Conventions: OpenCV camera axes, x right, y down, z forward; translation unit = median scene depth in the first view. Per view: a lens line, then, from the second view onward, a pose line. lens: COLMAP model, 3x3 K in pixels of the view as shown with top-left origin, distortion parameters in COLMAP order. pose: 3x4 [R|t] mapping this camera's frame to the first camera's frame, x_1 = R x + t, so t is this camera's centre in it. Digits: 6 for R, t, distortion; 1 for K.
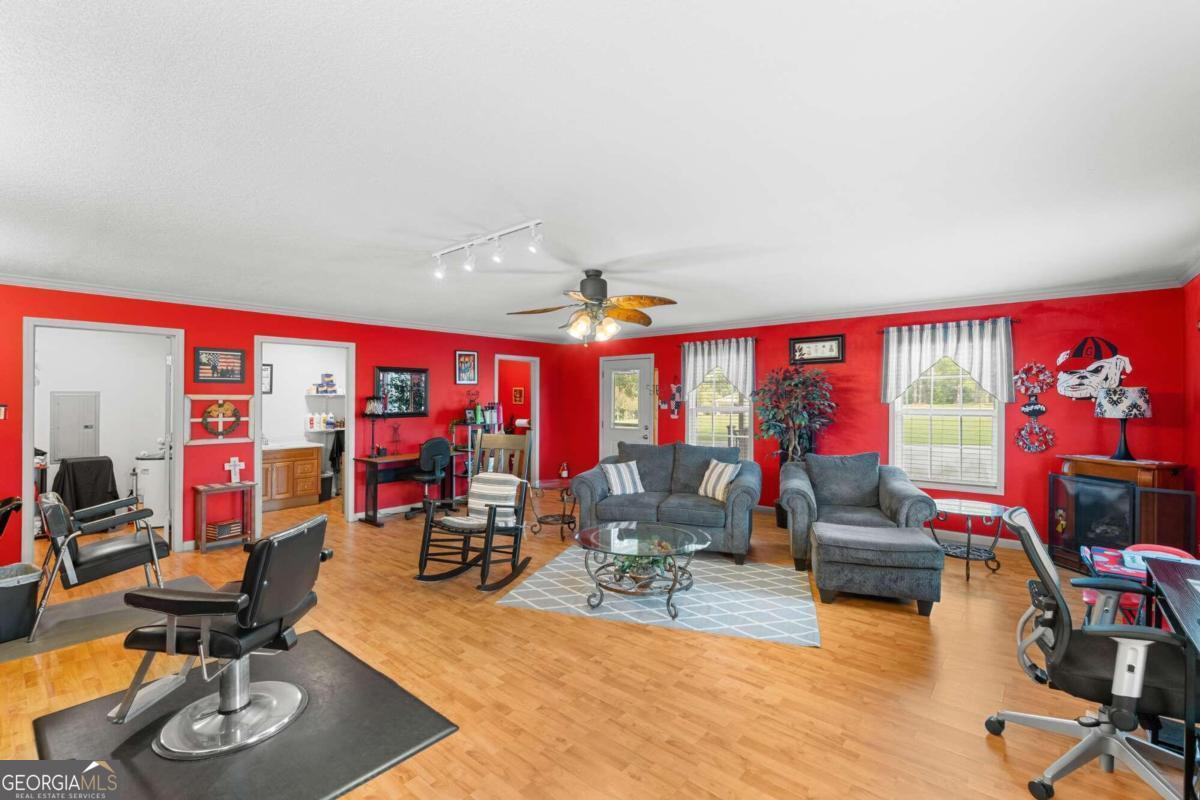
lens RADIAL K [[530.1, 0, 601.3], [0, 530.1, 396.2], [0, 0, 1]] dist [-0.016083, 0.001173]
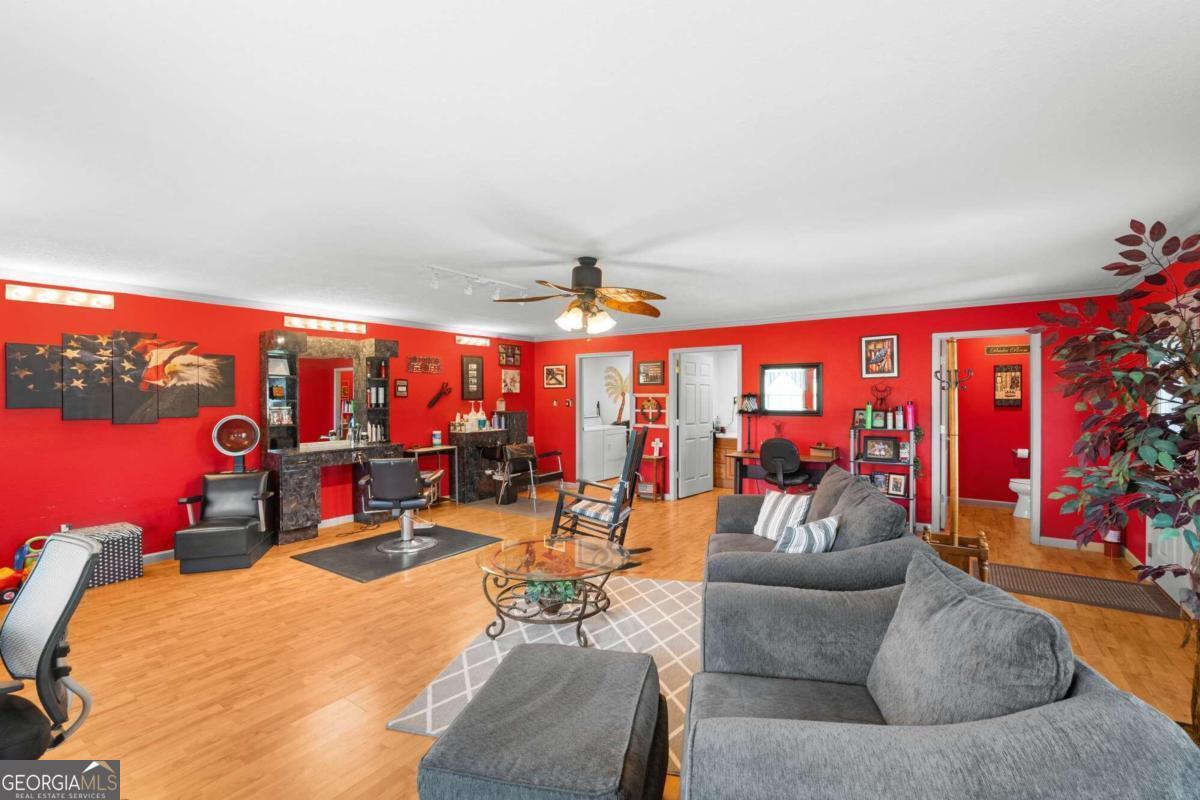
lens RADIAL K [[530.1, 0, 599.6], [0, 530.1, 402.0], [0, 0, 1]] dist [-0.016083, 0.001173]
pose [[0.095404, 0.013592, -0.995346, 0.699860], [0.007908, 0.999865, 0.014412, -0.001628], [0.995407, -0.009246, 0.095284, 0.723608]]
